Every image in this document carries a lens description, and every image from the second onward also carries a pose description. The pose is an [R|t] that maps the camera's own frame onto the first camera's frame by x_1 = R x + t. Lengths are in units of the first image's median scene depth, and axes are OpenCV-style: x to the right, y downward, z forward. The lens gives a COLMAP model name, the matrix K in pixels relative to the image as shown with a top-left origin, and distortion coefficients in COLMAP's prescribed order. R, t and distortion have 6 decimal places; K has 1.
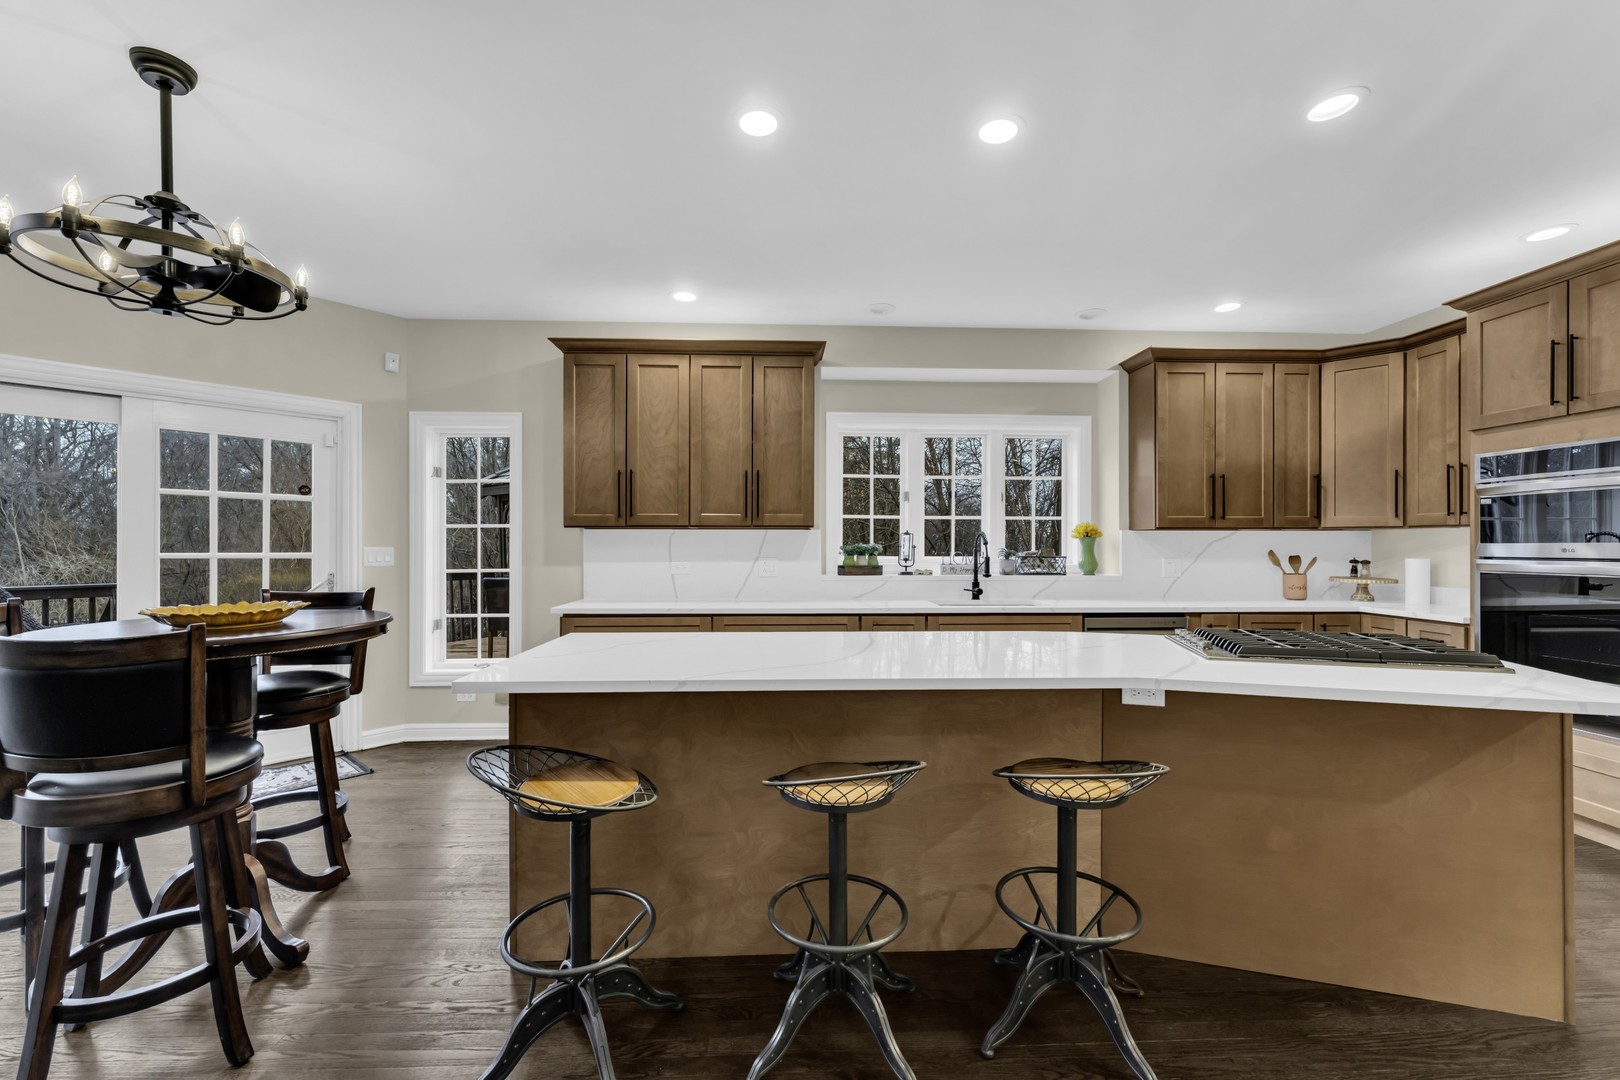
lens RADIAL K [[649.9, 0, 810.0], [0, 649.9, 540.0], [0, 0, 1]] dist [0.003924, -0.000115]
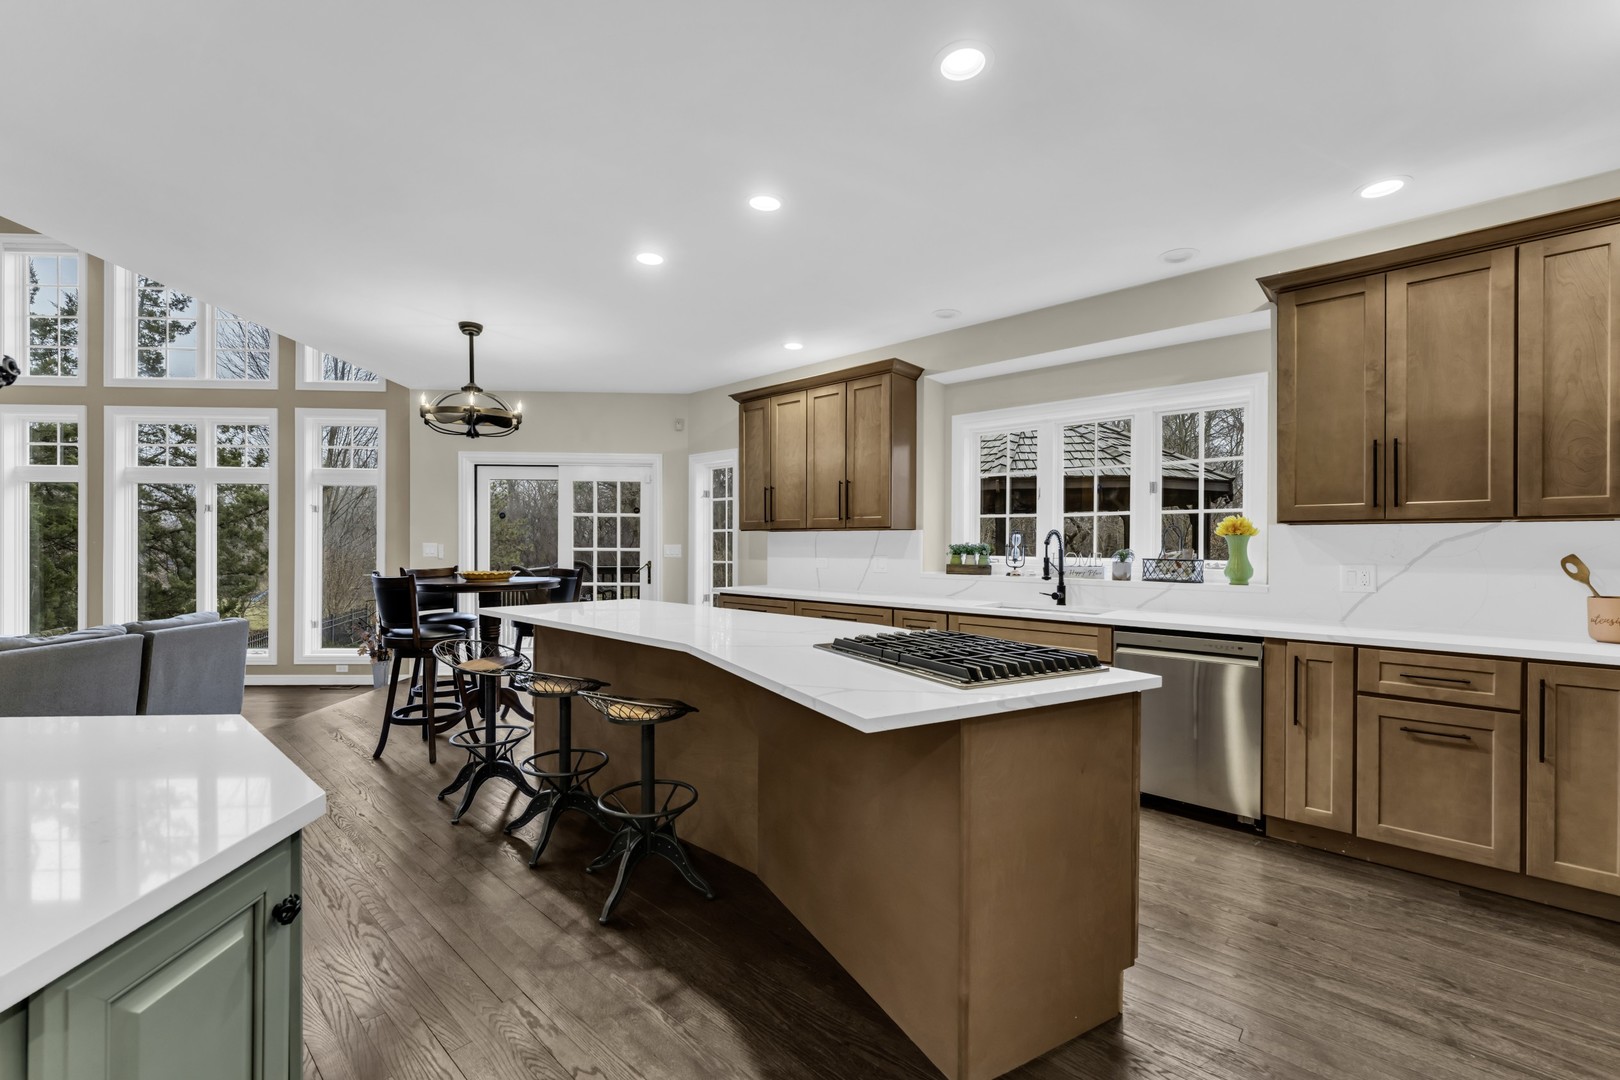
lens RADIAL K [[667.9, 0, 804.9], [0, 667.9, 543.1], [0, 0, 1]] dist [-0.000393, -0.000217]
pose [[0.710341, 0.001044, -0.703856, 0.692758], [0.004398, 0.999973, 0.005922, -0.001687], [0.703843, -0.007302, 0.710318, 0.095315]]
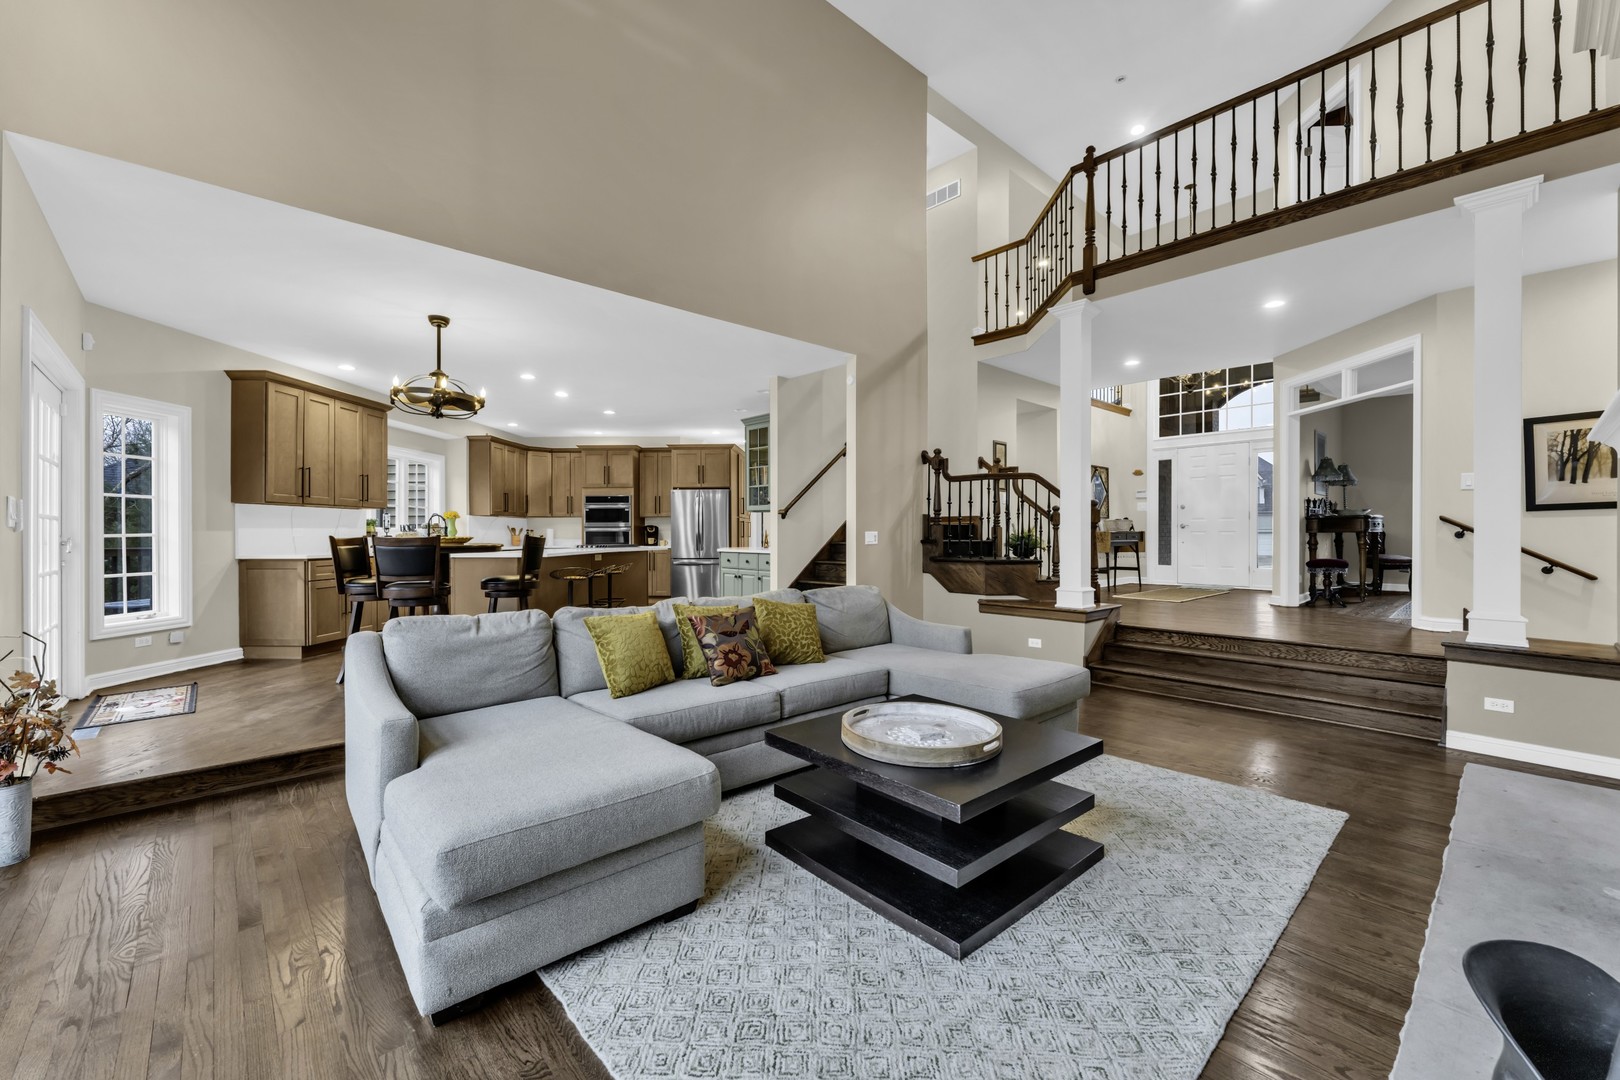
lens RADIAL K [[647.3, 0, 801.5], [0, 647.3, 536.2], [0, 0, 1]] dist [0.000520, 0.000238]
pose [[0.098698, -0.004709, 0.995106, -1.639052], [-0.007261, 0.999959, 0.005452, 0.036710], [-0.995091, -0.007763, 0.098660, -0.305207]]
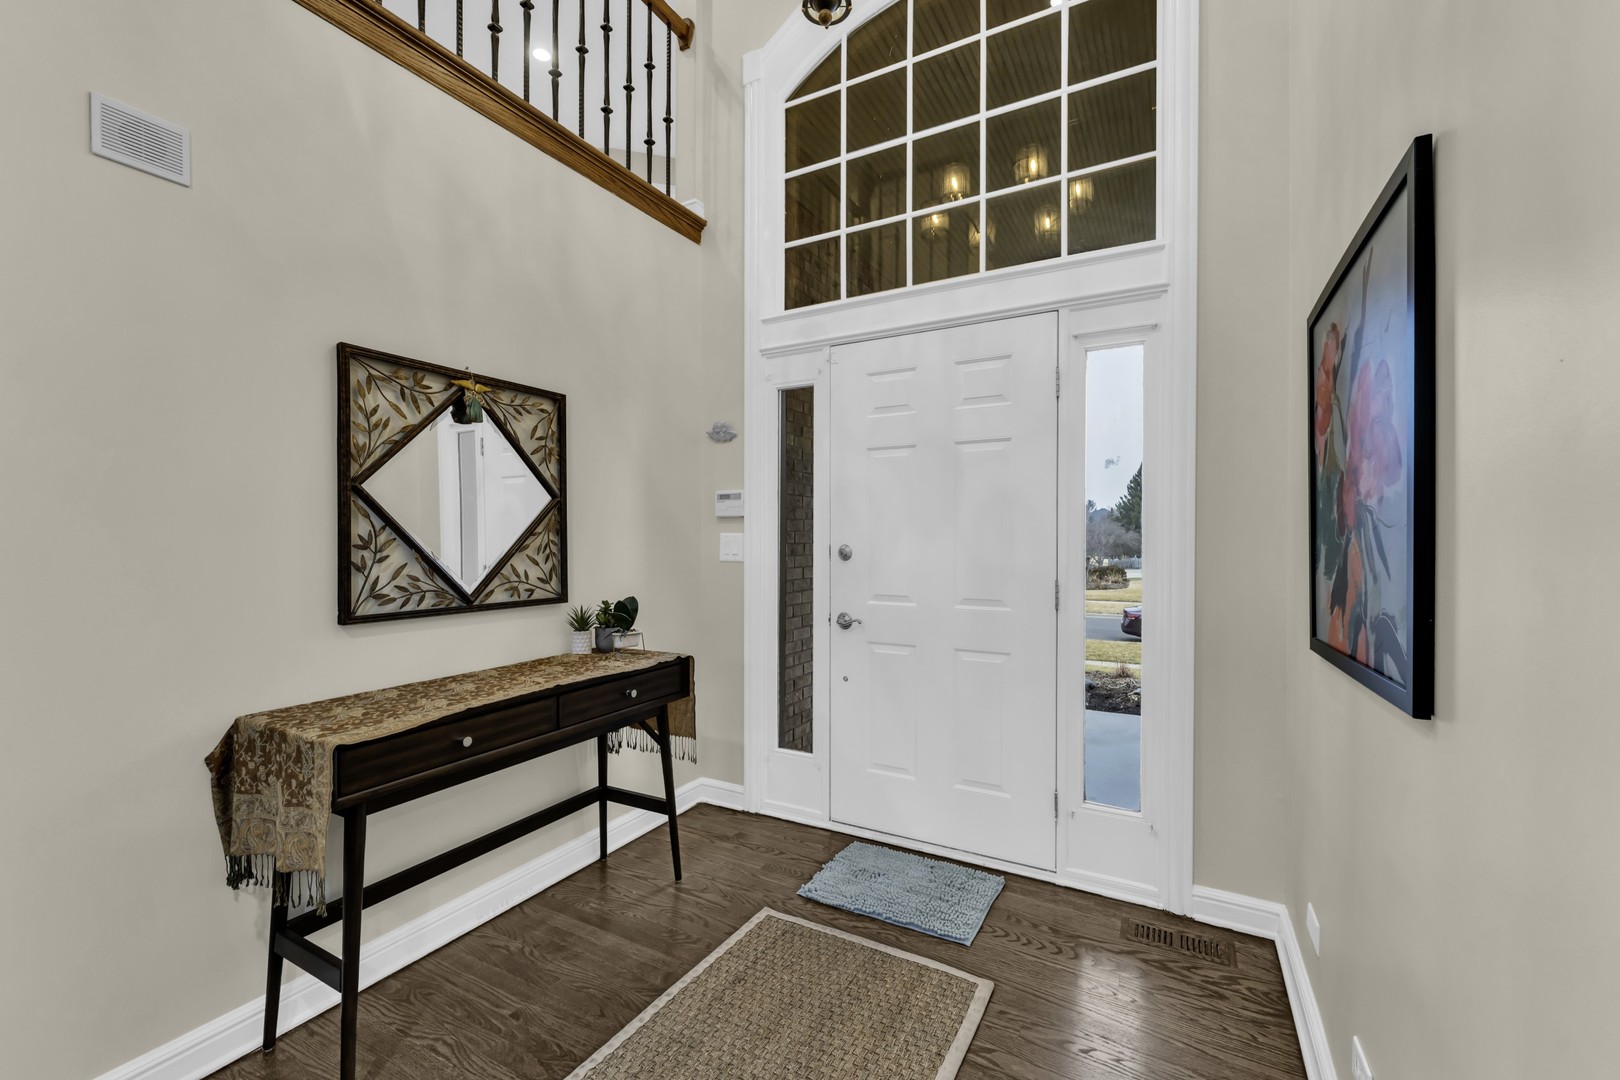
lens RADIAL K [[667.9, 0, 804.9], [0, 667.9, 543.1], [0, 0, 1]] dist [-0.000393, -0.000217]
pose [[-0.223925, -0.012138, 0.974531, 0.157422], [-0.009345, 0.999903, 0.010307, -0.081607], [-0.974561, -0.006799, -0.224017, -1.243003]]
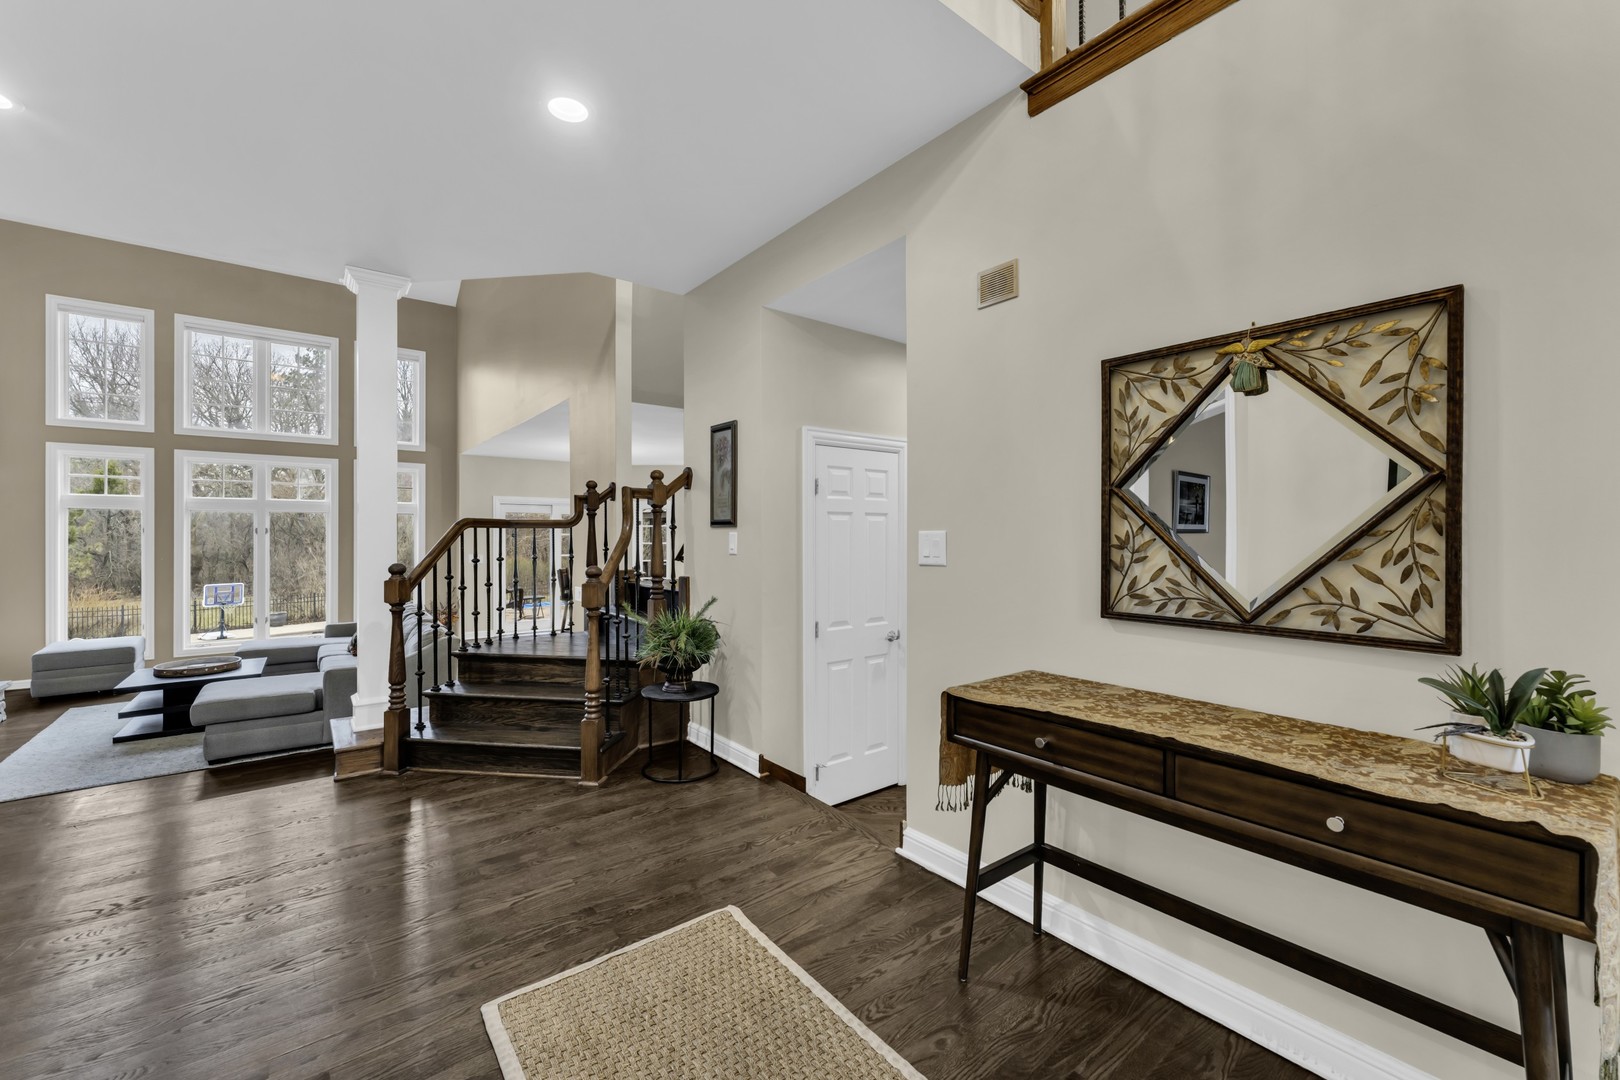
lens RADIAL K [[647.3, 0, 801.5], [0, 647.3, 536.2], [0, 0, 1]] dist [0.000520, 0.000238]
pose [[0.986194, -0.000691, -0.165593, 0.550276], [0.002459, 0.999942, 0.010467, -0.084698], [0.165576, -0.010730, 0.986139, -1.569876]]
